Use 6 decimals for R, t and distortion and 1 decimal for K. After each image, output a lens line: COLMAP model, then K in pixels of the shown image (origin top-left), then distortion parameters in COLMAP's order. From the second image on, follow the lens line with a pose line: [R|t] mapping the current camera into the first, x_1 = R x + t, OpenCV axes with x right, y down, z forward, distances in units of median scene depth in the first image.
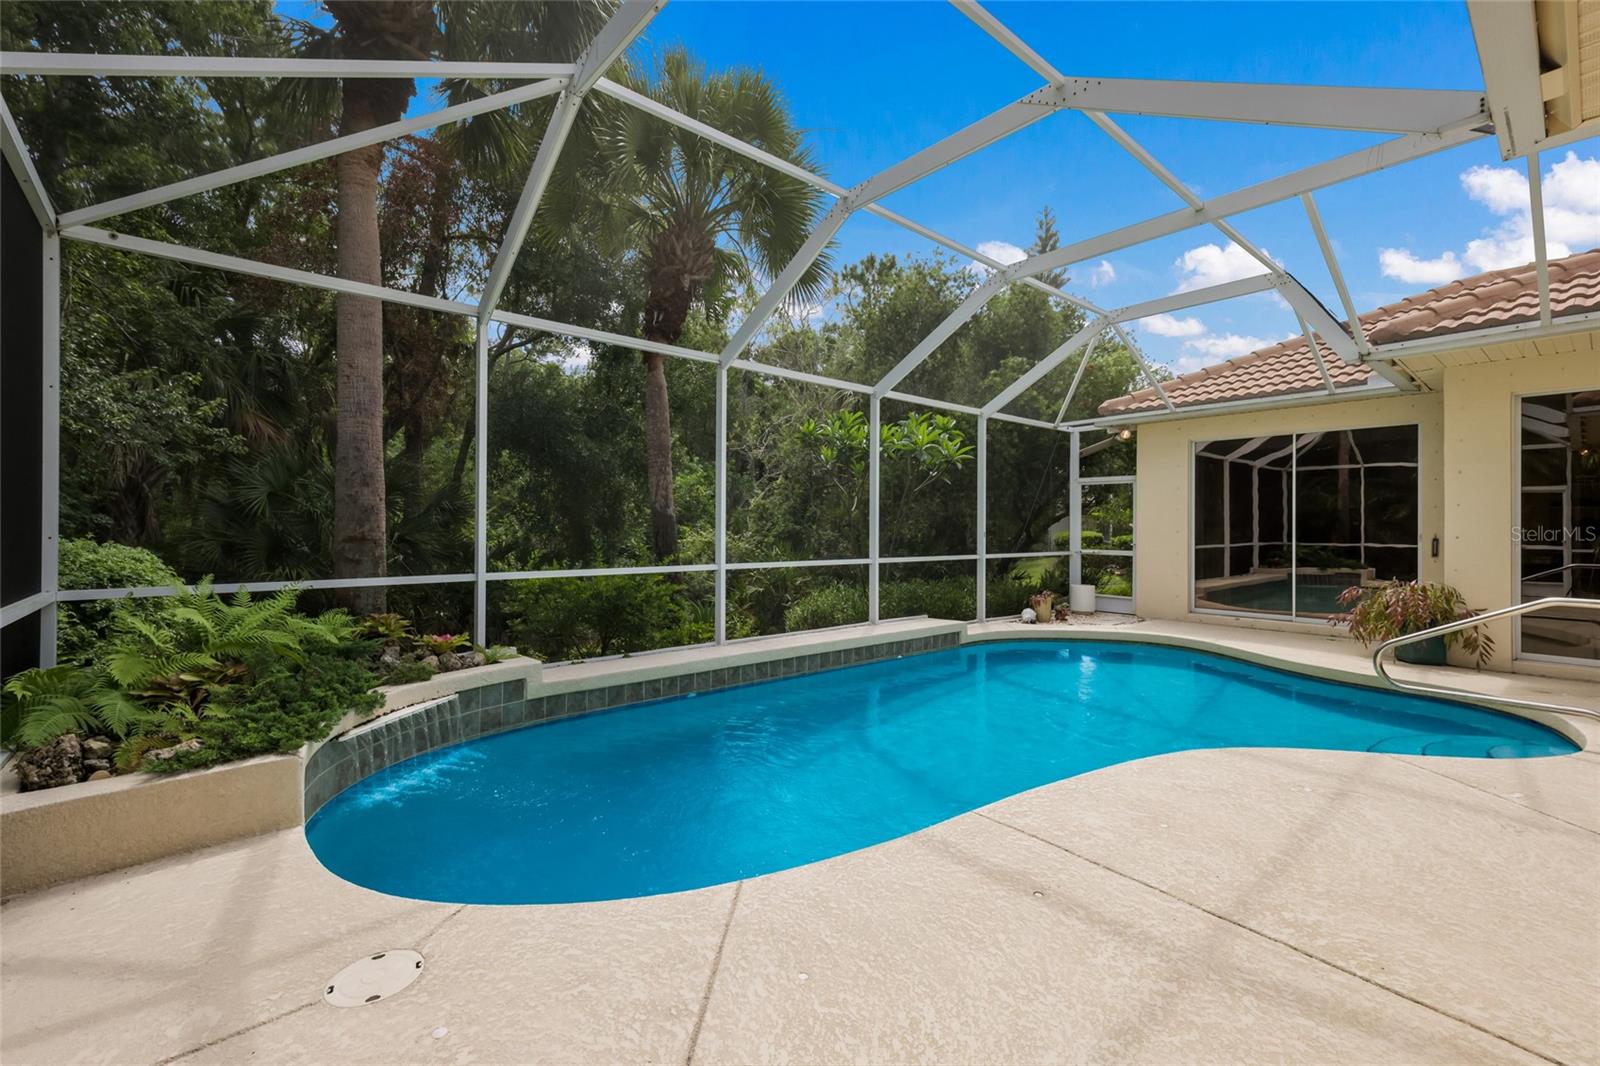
lens RADIAL K [[690.6, 0, 798.6], [0, 690.6, 539.0], [0, 0, 1]] dist [0.004999, 0.000430]
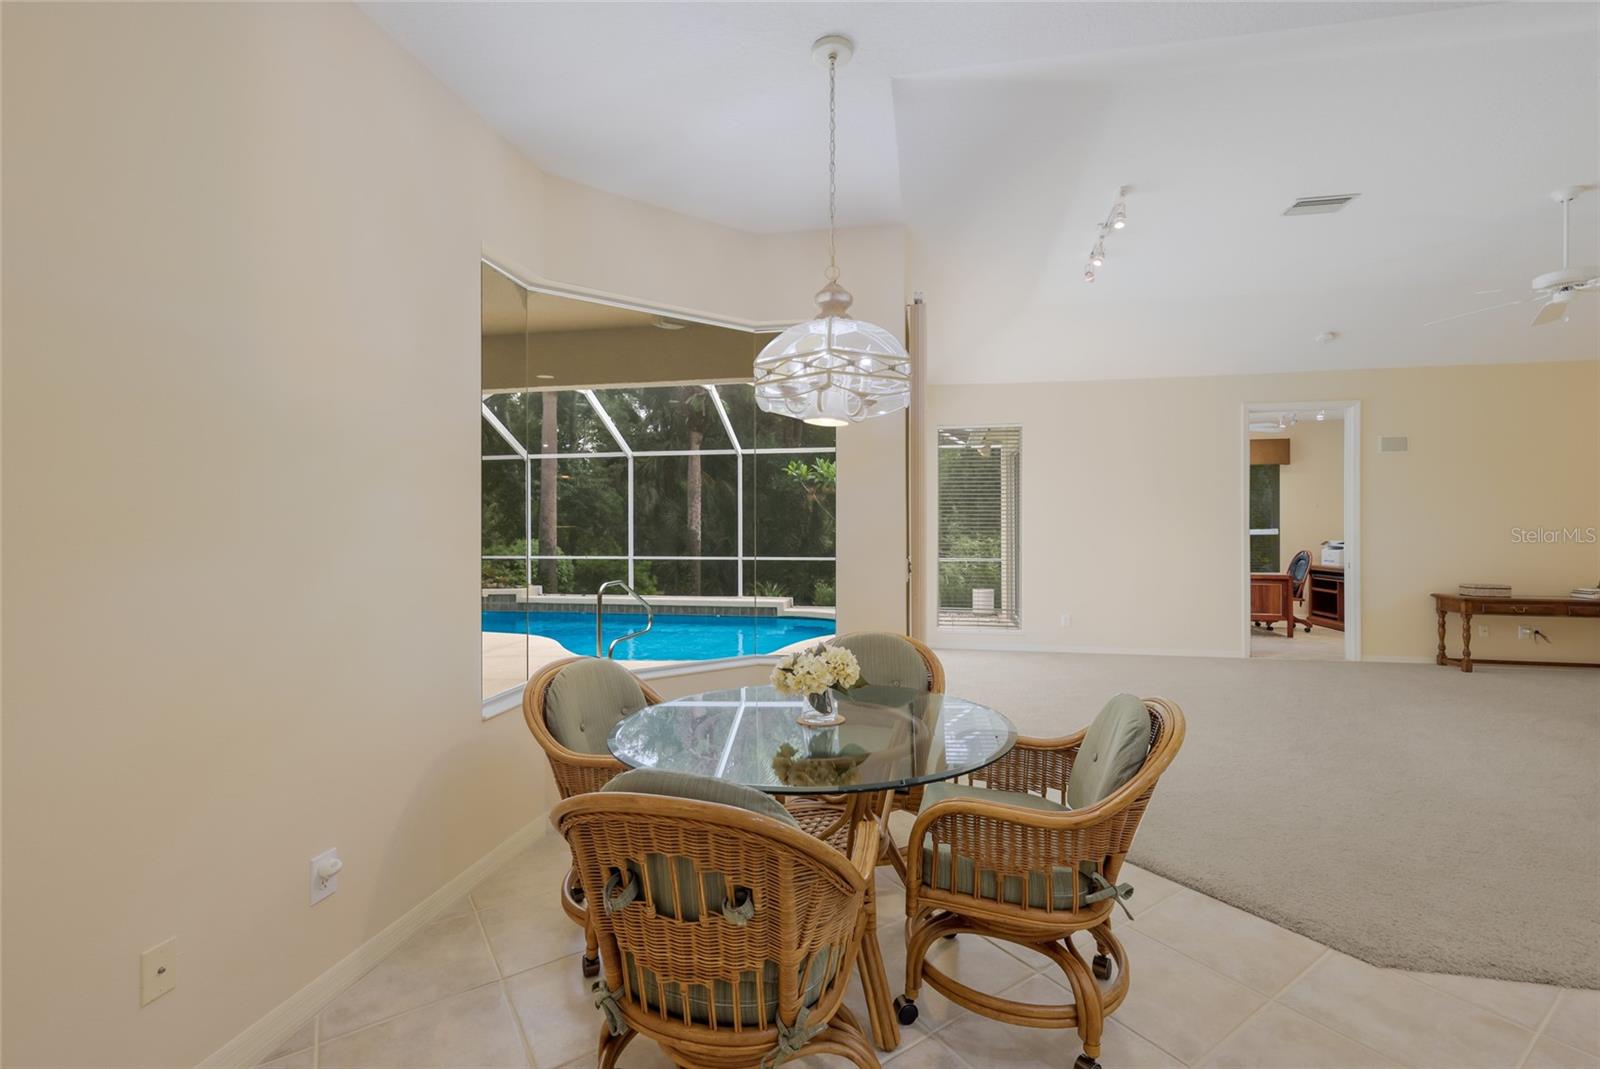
lens RADIAL K [[690.4, 0, 801.8], [0, 690.4, 525.9], [0, 0, 1]] dist [0.003200, 0.000030]
pose [[0.610493, -0.004207, -0.792011, 1.511582], [-0.008146, 0.999900, -0.011591, -0.027181], [0.791980, 0.013528, 0.610397, 0.128904]]
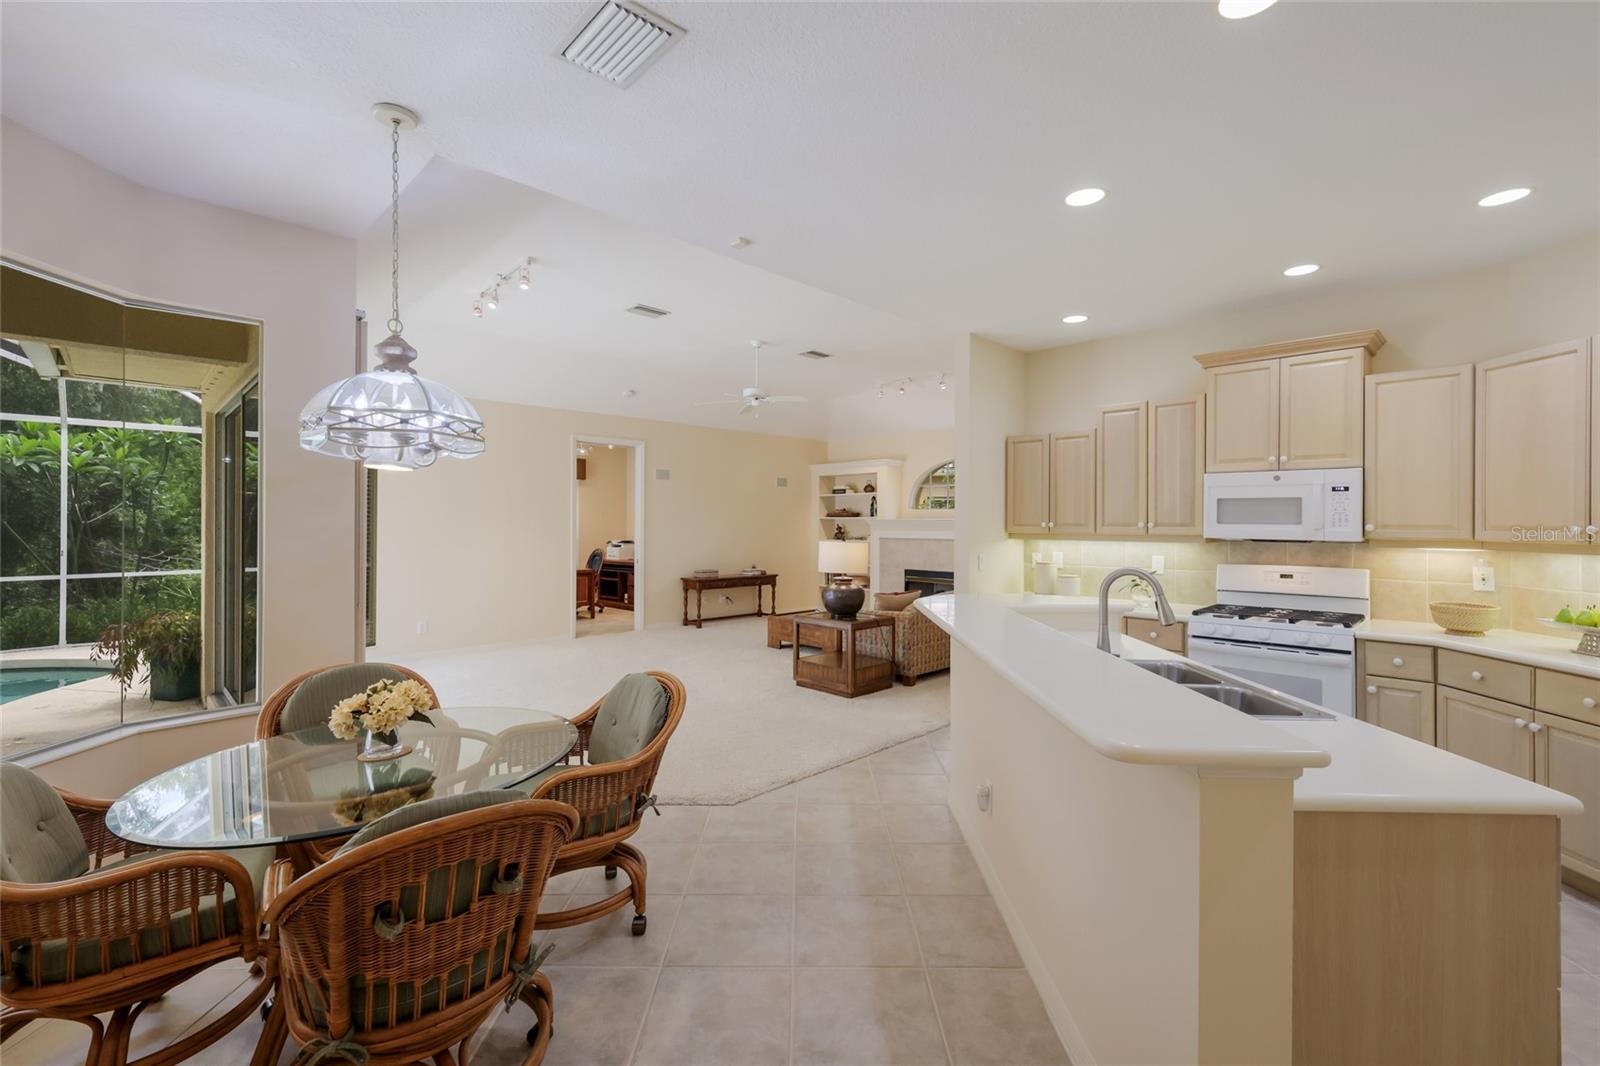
lens RADIAL K [[688.7, 0, 801.4], [0, 688.7, 518.7], [0, 0, 1]] dist [0.005298, 0.000384]
pose [[0.998182, 0.001600, 0.060254, 1.452699], [-0.000591, 0.999859, -0.016768, -0.046279], [-0.060272, 0.016702, 0.998042, 0.003946]]
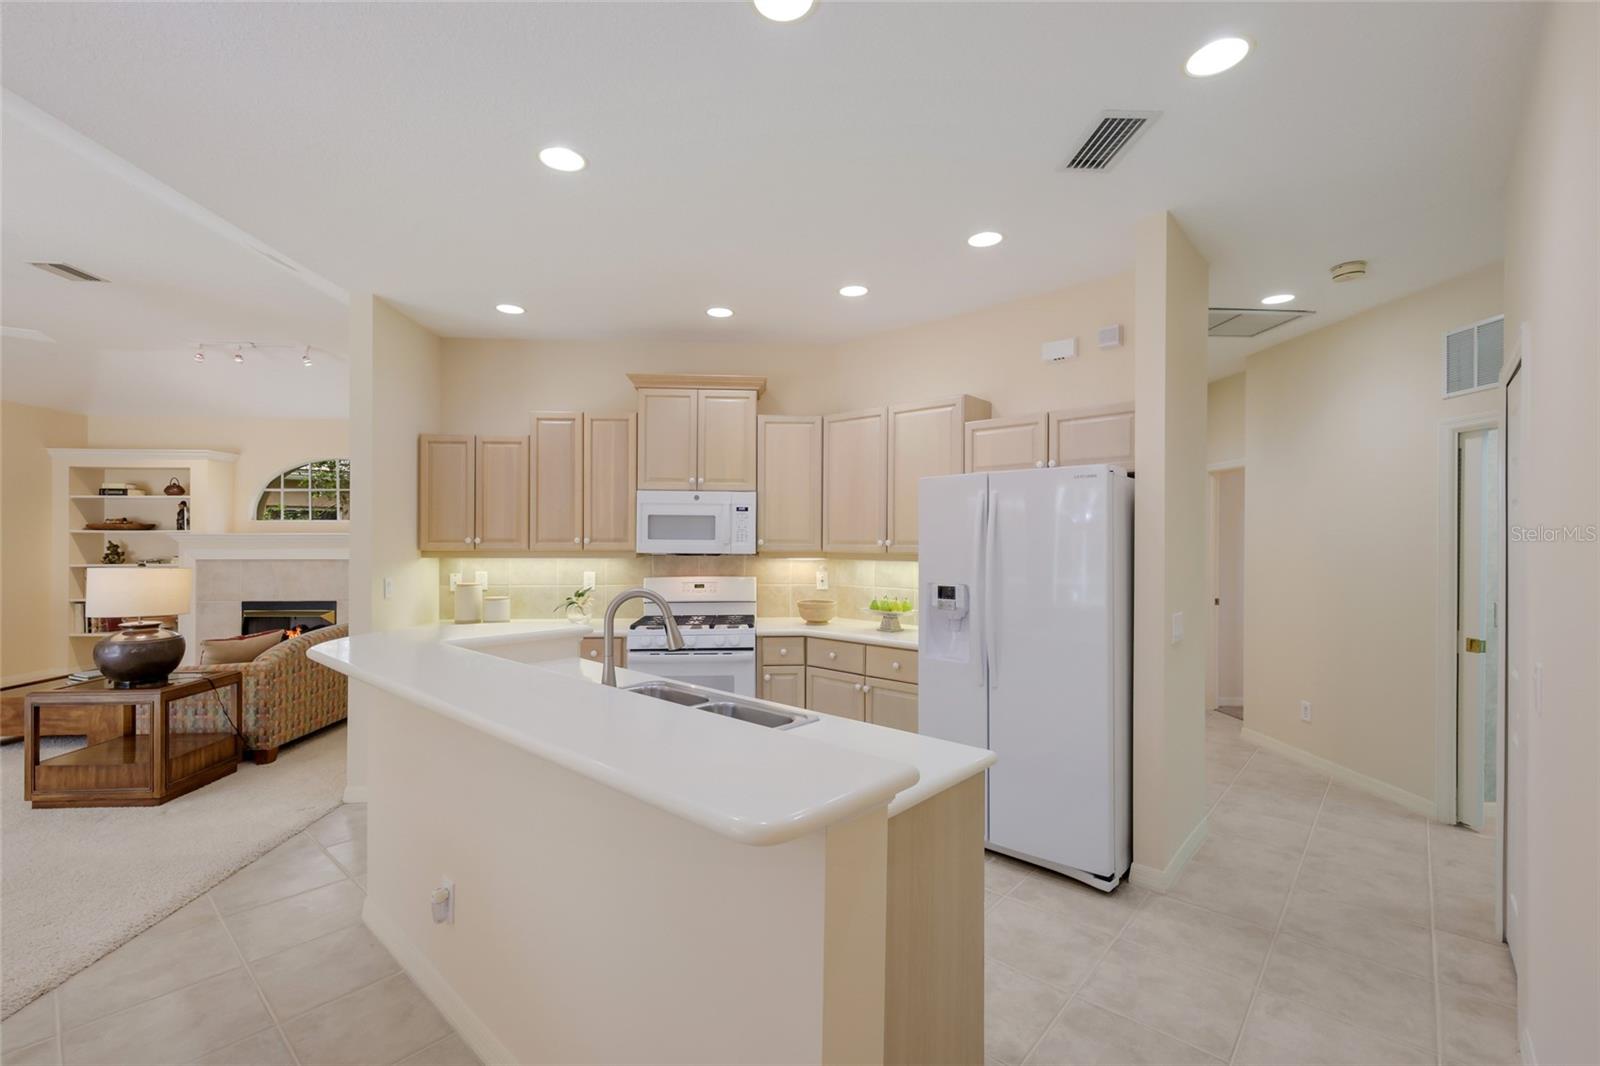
lens RADIAL K [[690.6, 0, 798.6], [0, 690.6, 539.0], [0, 0, 1]] dist [0.004999, 0.000430]
pose [[0.615085, -0.000251, 0.788460, 1.441837], [0.008617, 0.999942, -0.006404, -0.047051], [-0.788413, 0.010733, 0.615052, 0.081244]]
